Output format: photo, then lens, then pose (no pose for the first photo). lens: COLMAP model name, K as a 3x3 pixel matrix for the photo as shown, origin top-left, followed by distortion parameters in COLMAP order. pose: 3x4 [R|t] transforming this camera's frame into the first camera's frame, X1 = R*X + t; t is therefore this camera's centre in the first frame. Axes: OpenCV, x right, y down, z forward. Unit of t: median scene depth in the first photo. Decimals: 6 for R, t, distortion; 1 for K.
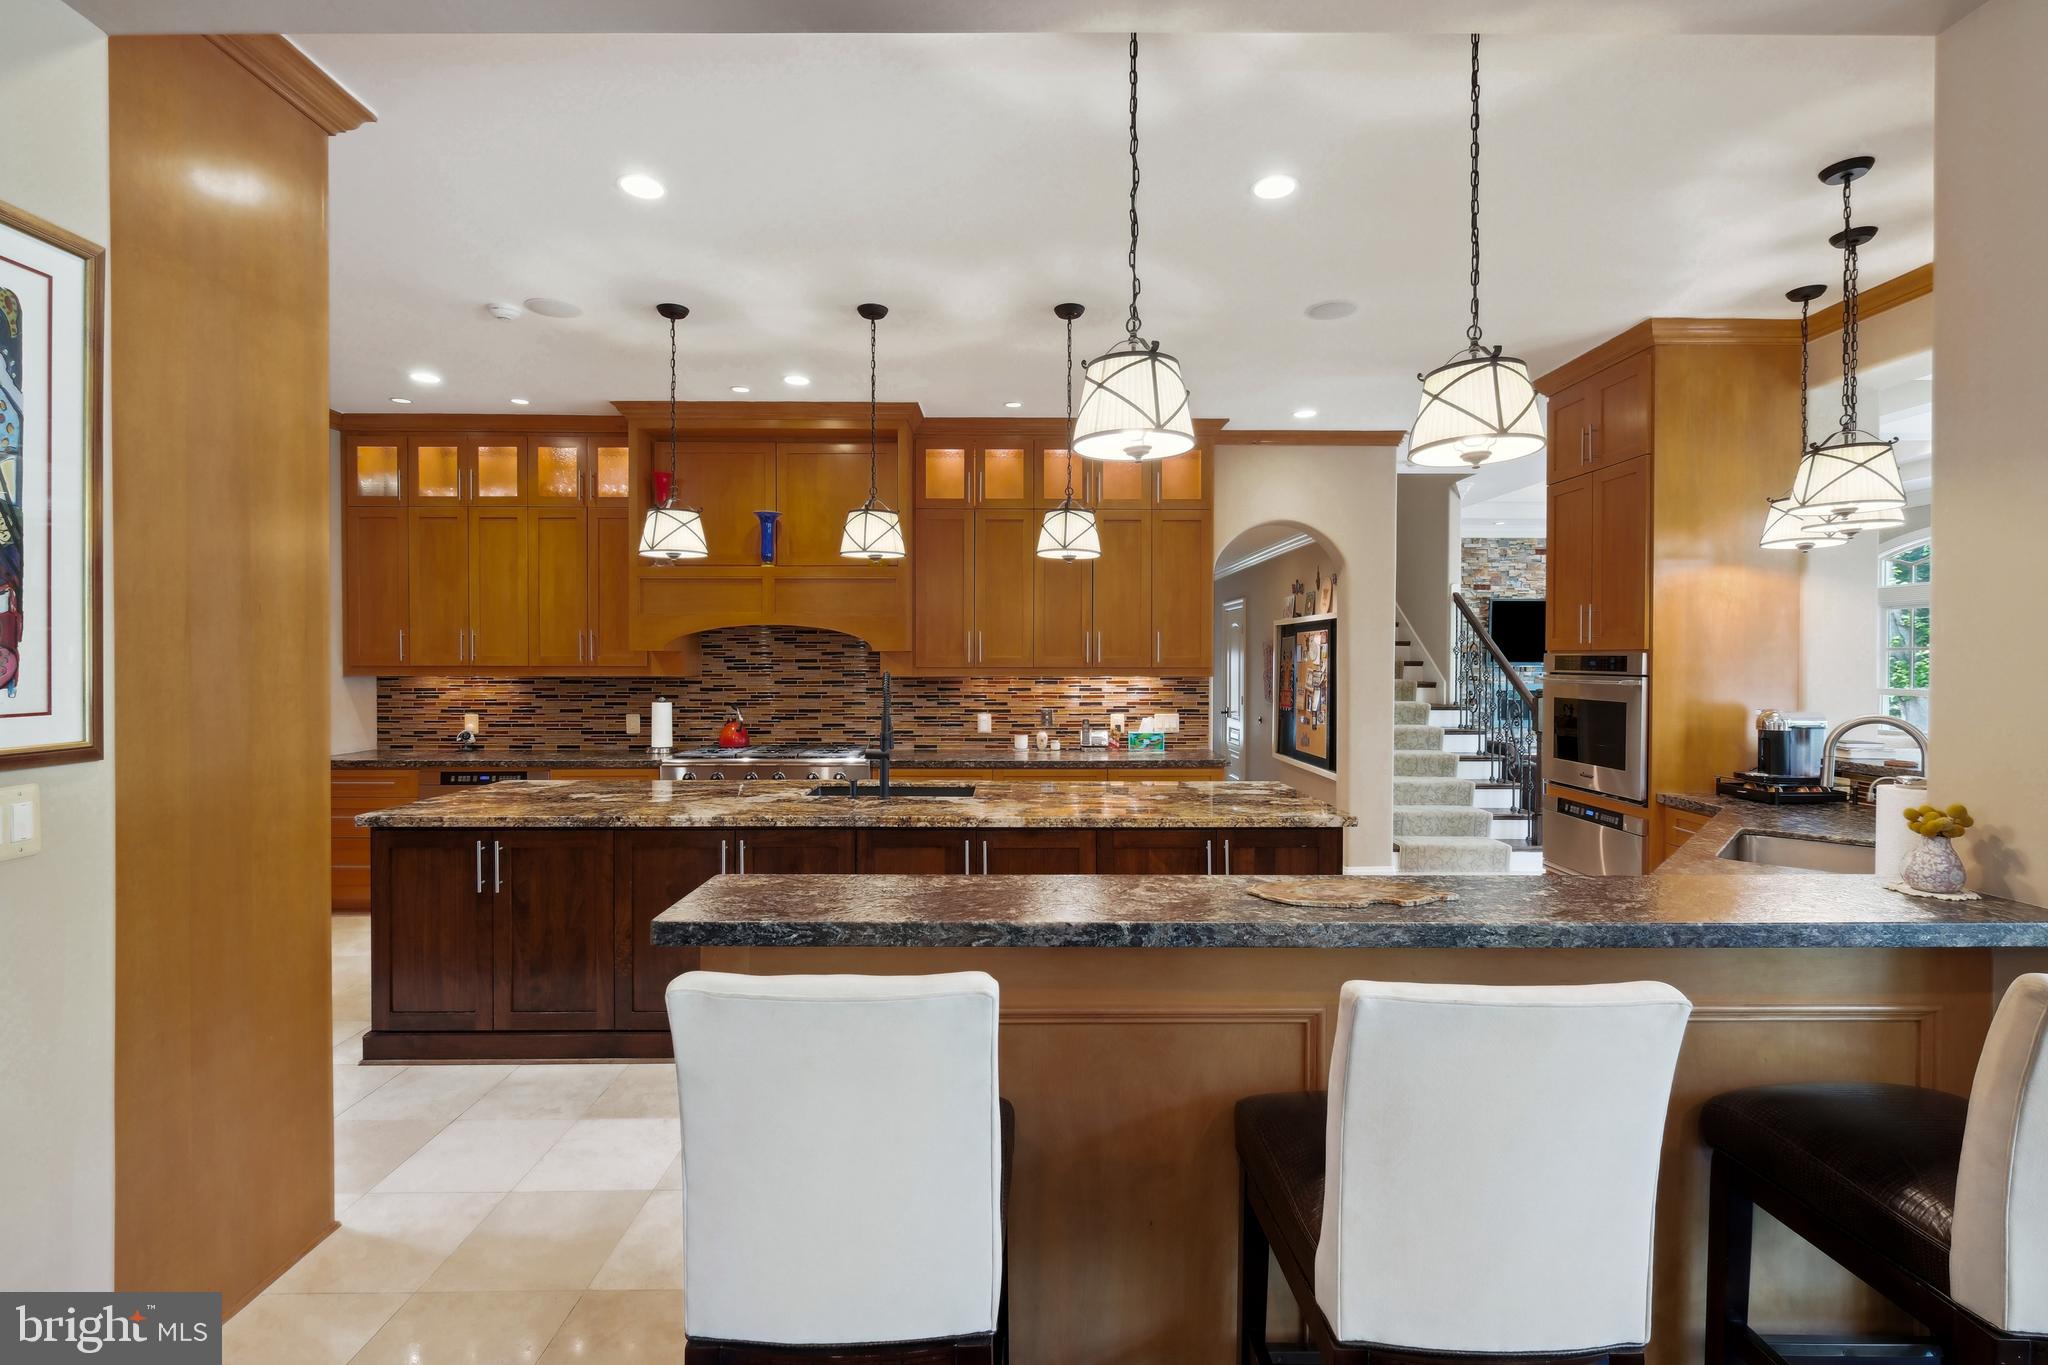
lens RADIAL K [[906.2, 0, 1026.5], [0, 906.2, 671.9], [0, 0, 1]] dist [-0.003982, -0.001090]
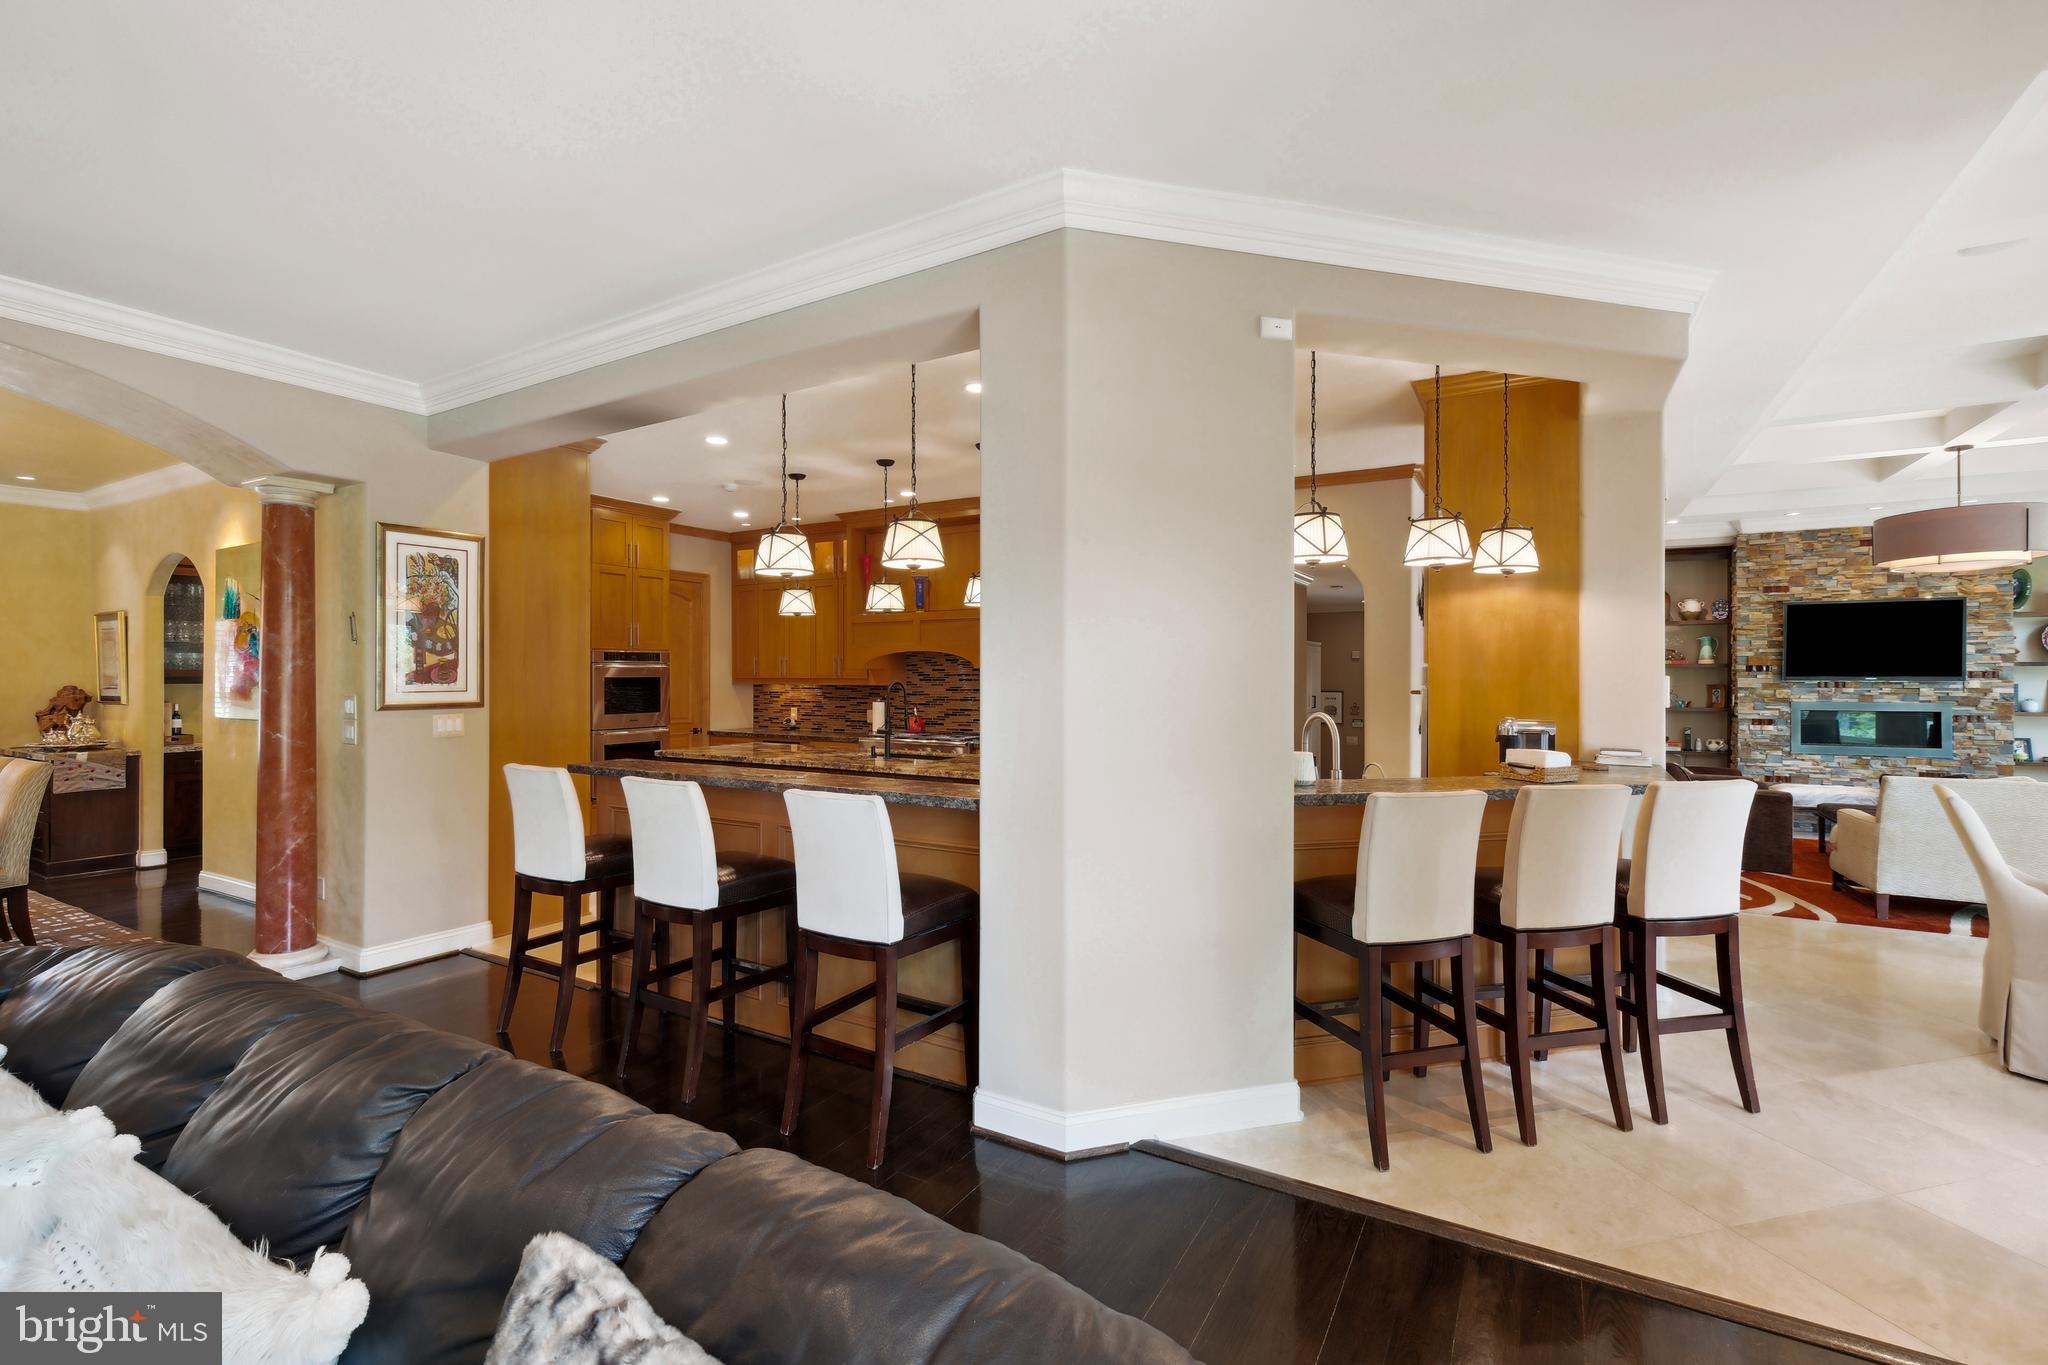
lens RADIAL K [[906.2, 0, 1020.6], [0, 906.2, 680.9], [0, 0, 1]] dist [-0.003982, -0.001090]
pose [[0.856378, 0.002397, -0.516344, 0.582749], [-0.005884, 0.999970, -0.005117, 0.004240], [0.516316, 0.007421, 0.856366, -0.184960]]
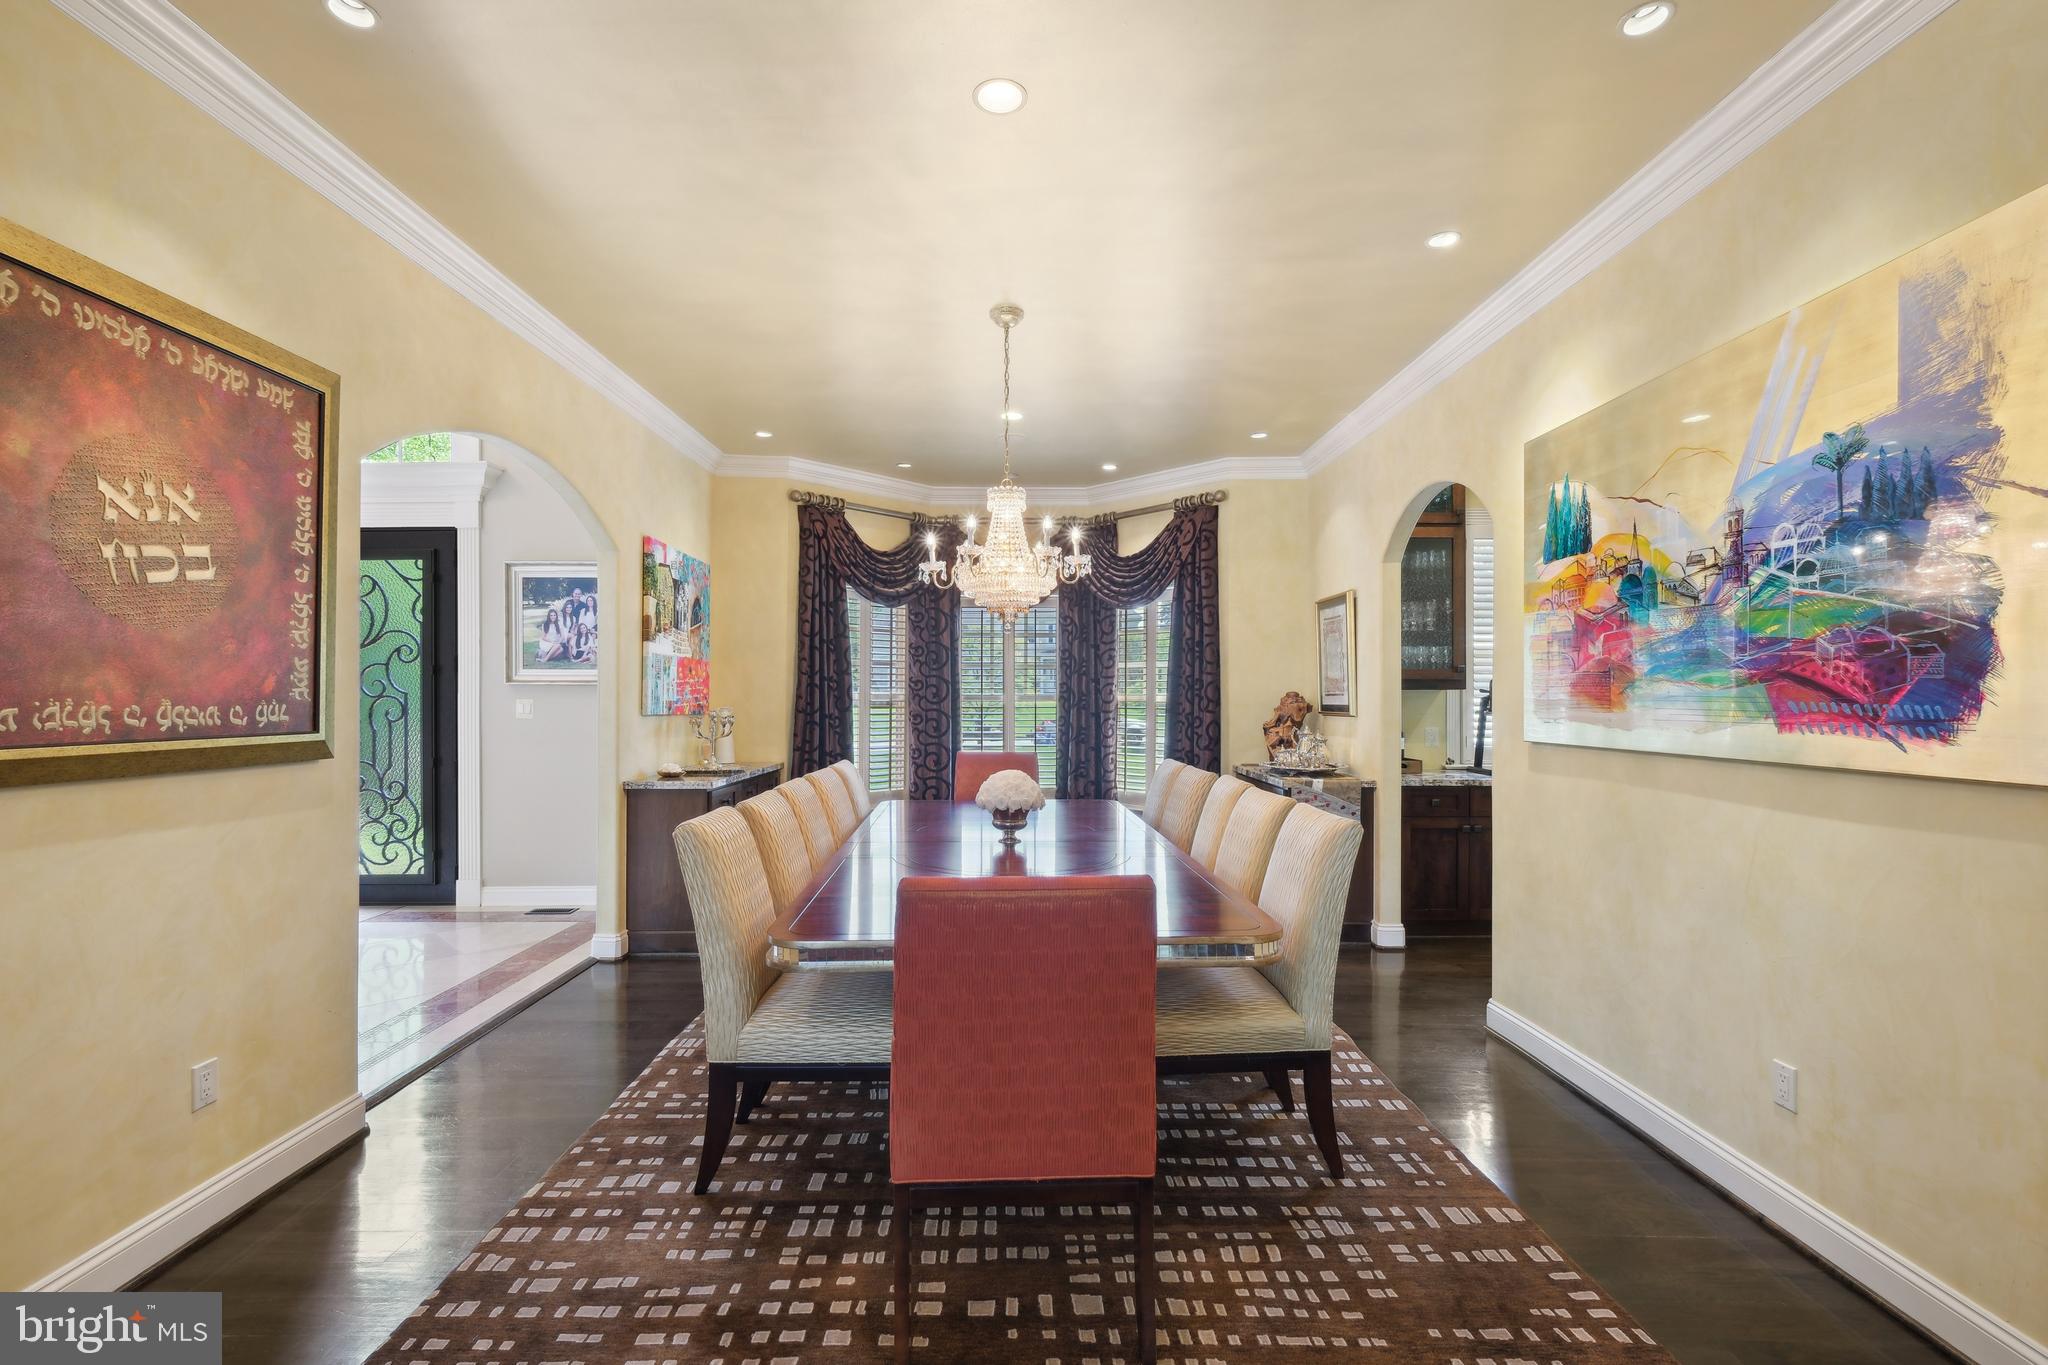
lens RADIAL K [[906.2, 0, 1033.6], [0, 906.2, 684.1], [0, 0, 1]] dist [-0.003982, -0.001090]
pose [[0.006197, -0.013993, -0.999883, -0.181426], [-0.012373, 0.999824, -0.014069, 0.021568], [0.999904, 0.012458, 0.006022, -0.094012]]
